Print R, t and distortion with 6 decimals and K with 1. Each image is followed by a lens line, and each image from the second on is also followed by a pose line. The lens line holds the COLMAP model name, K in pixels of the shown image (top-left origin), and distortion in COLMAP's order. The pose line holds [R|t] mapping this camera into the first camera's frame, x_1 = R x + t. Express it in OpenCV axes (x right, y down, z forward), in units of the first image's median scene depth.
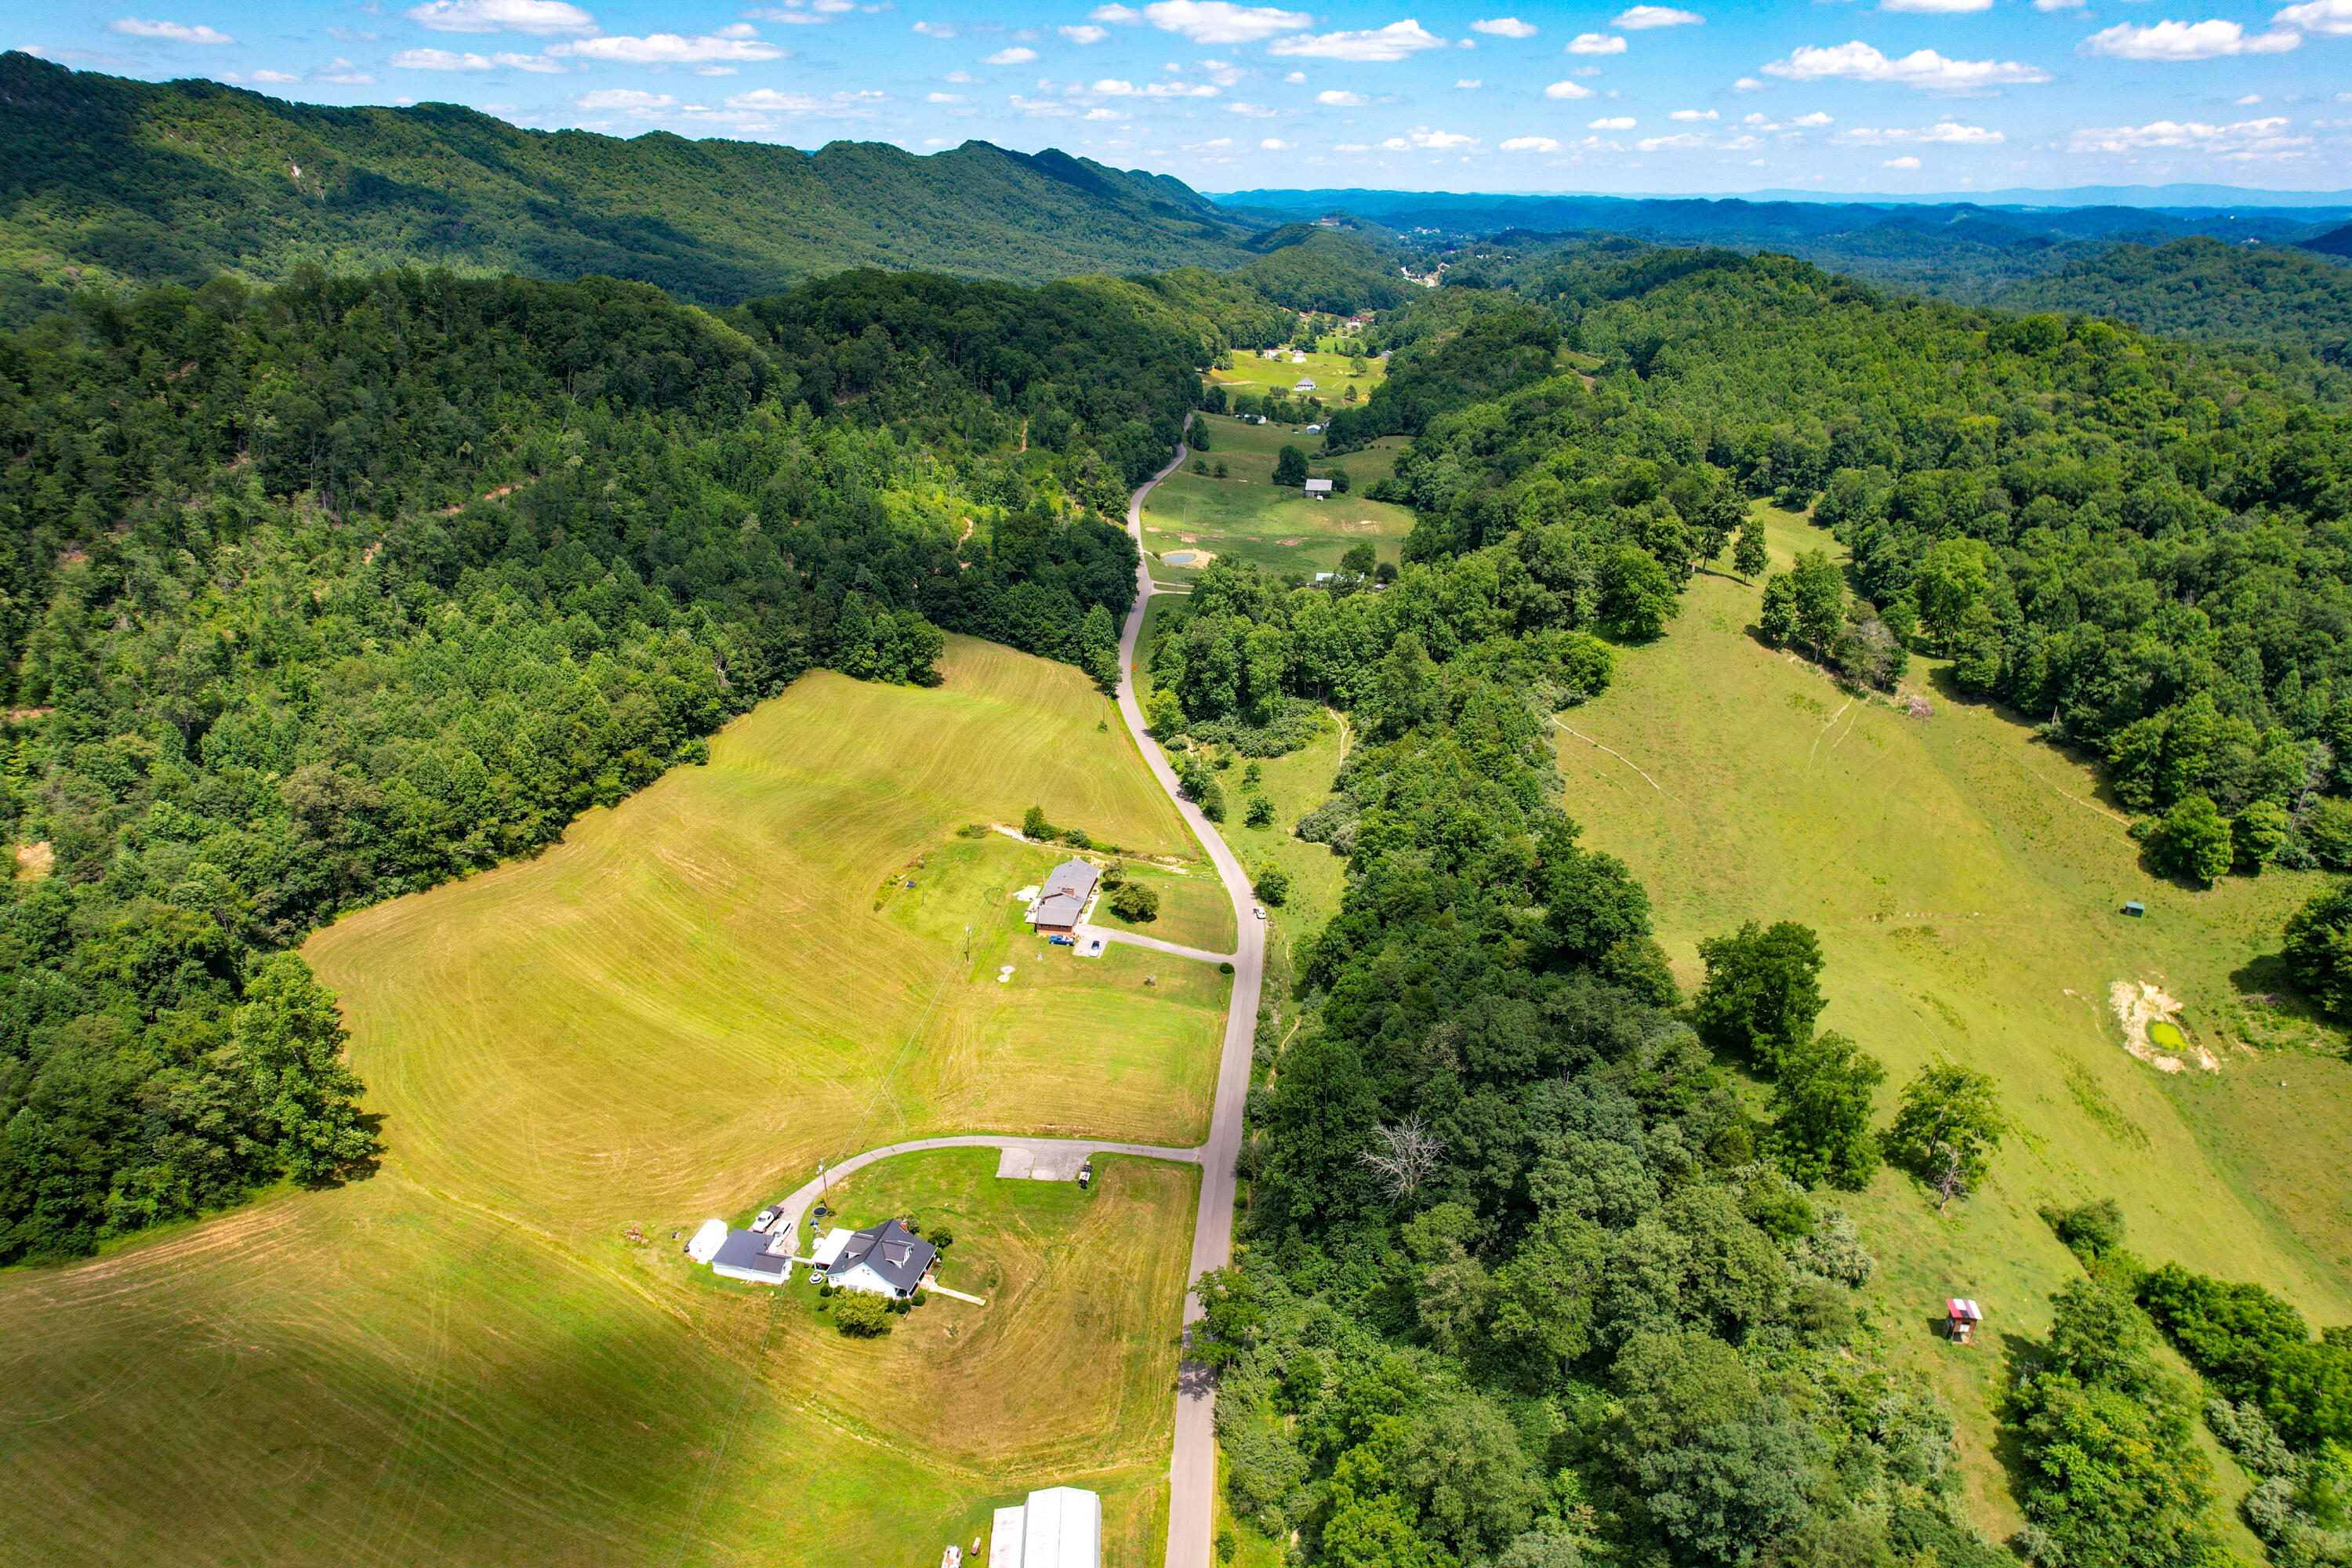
lens RADIAL K [[1508.9, 0, 1178.2], [0, 1508.9, 791.2], [0, 0, 1]] dist [-0.074528, 0.068560]
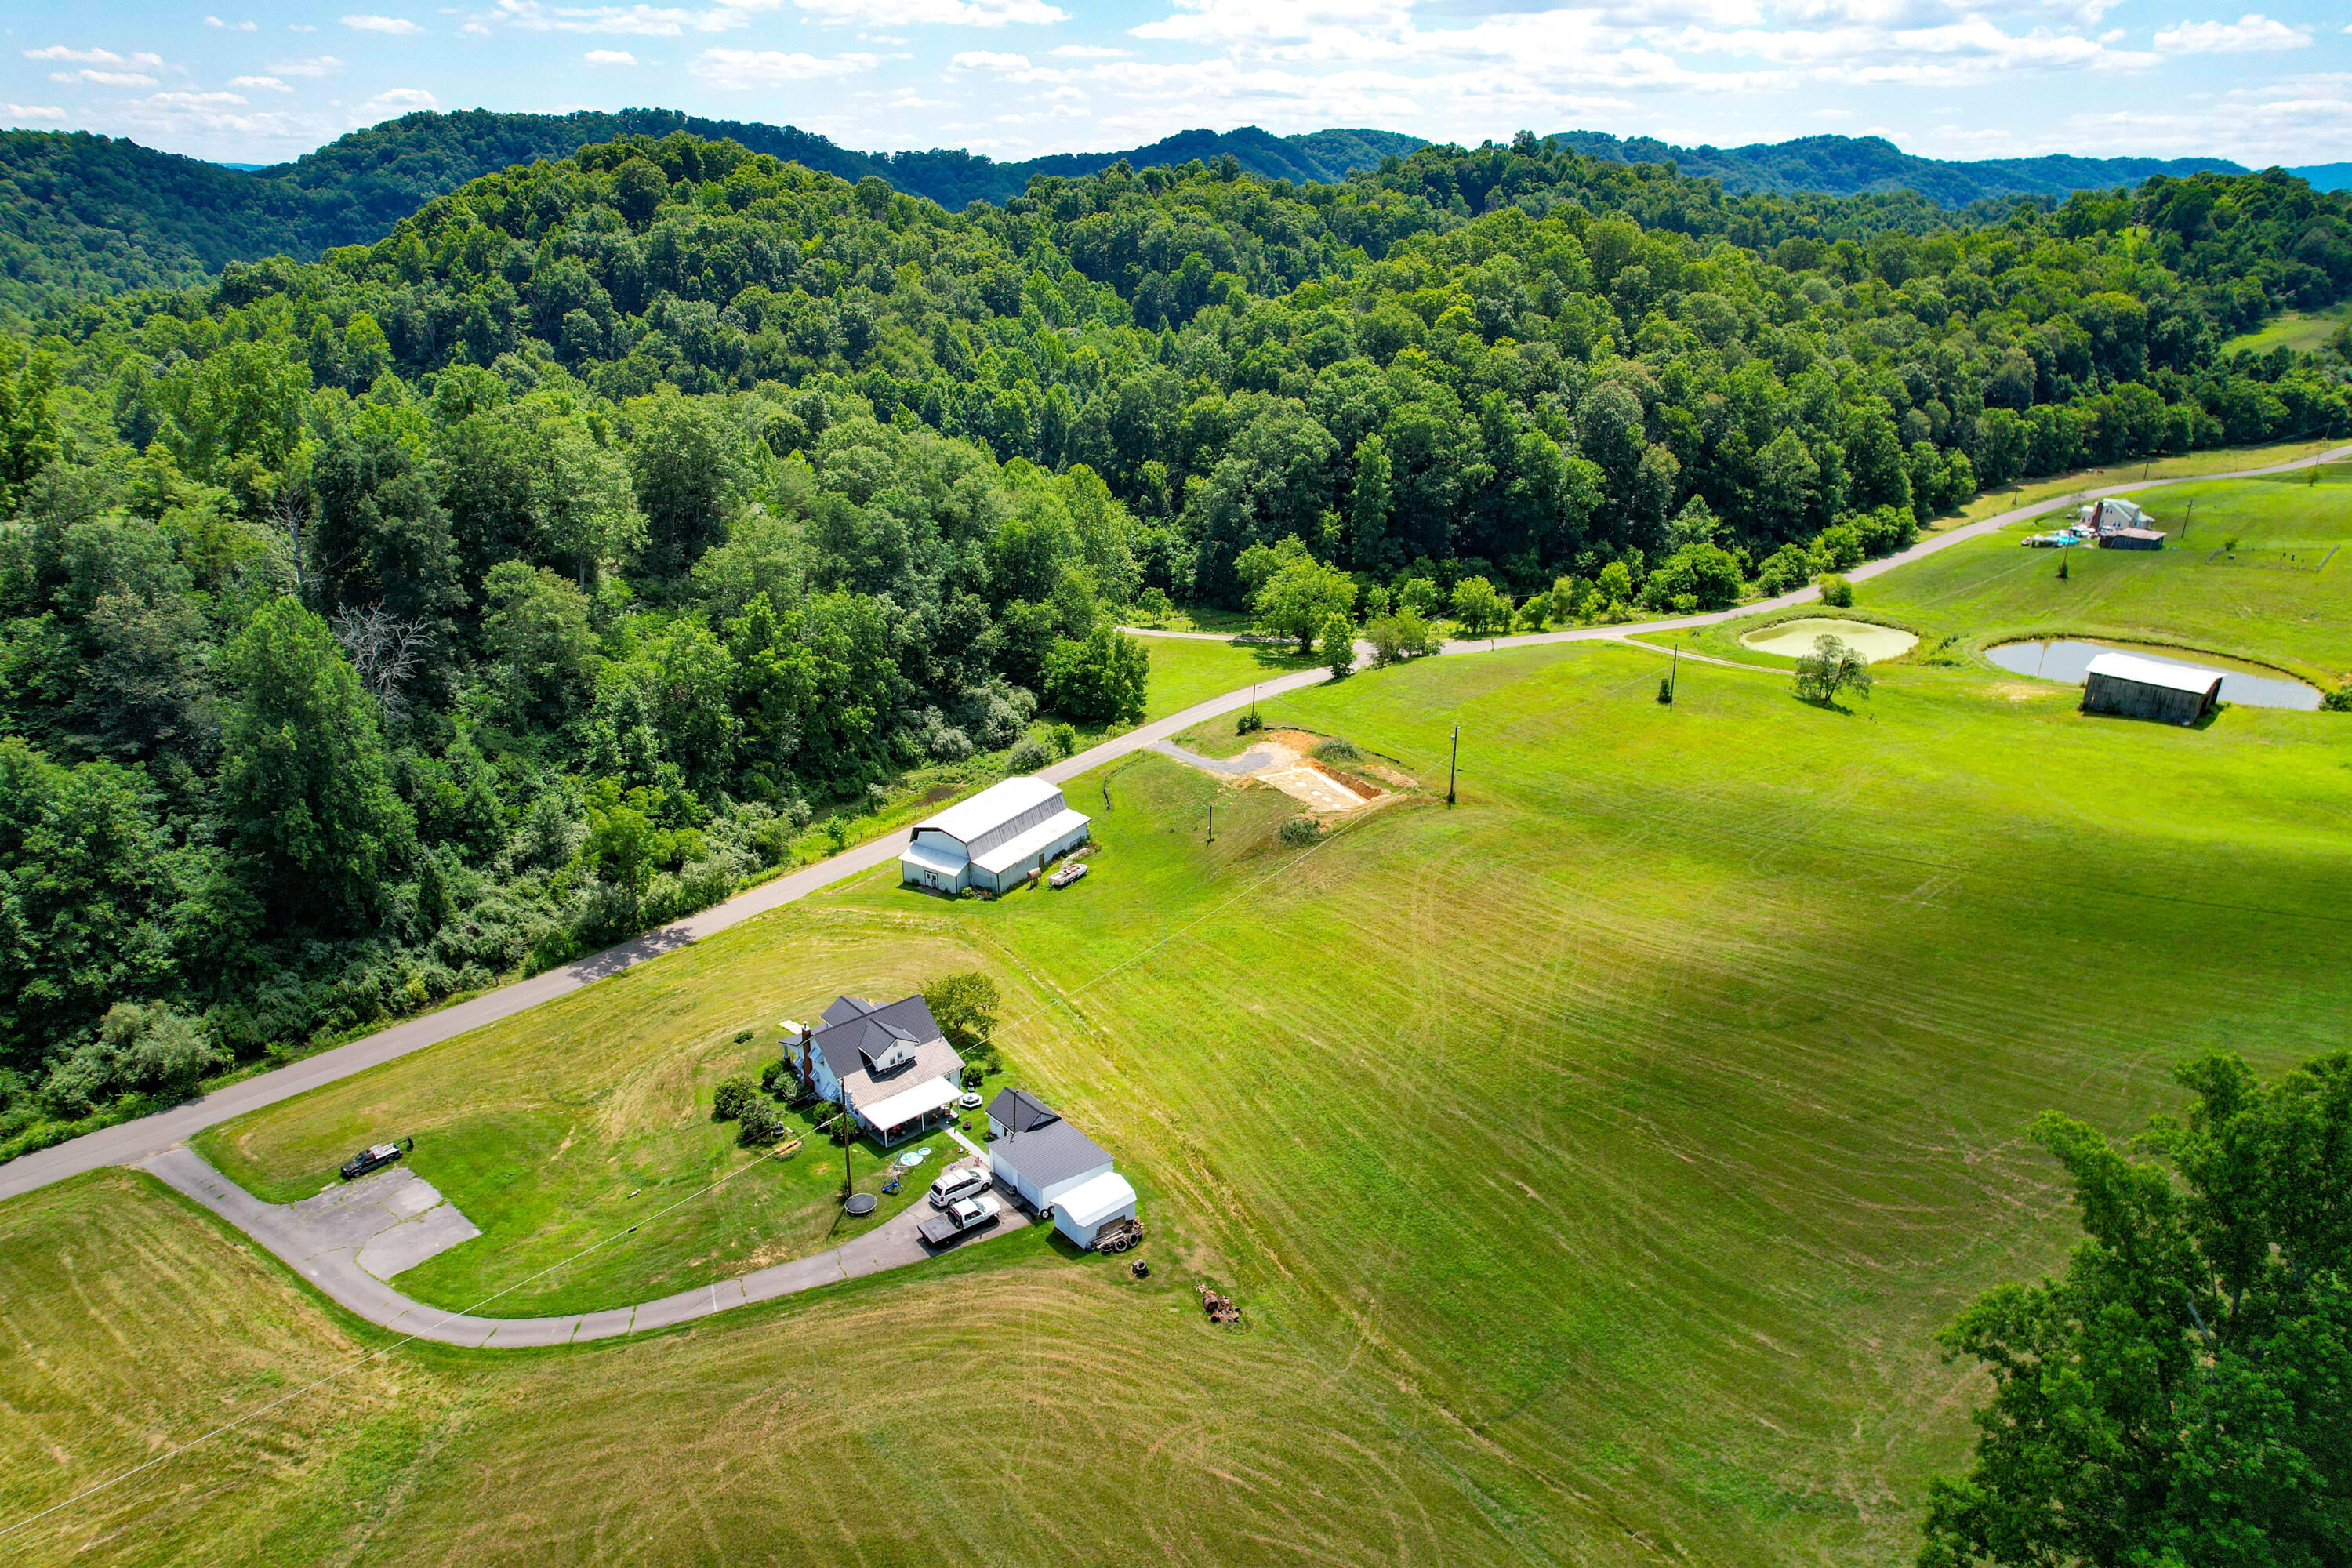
lens RADIAL K [[1508.9, 0, 1178.2], [0, 1508.9, 791.2], [0, 0, 1]] dist [-0.074528, 0.068560]
pose [[-0.830784, -0.217137, 0.512494, -0.348073], [0.197539, 0.745800, 0.636208, -0.062486], [-0.520362, 0.629789, -0.576705, 0.739942]]
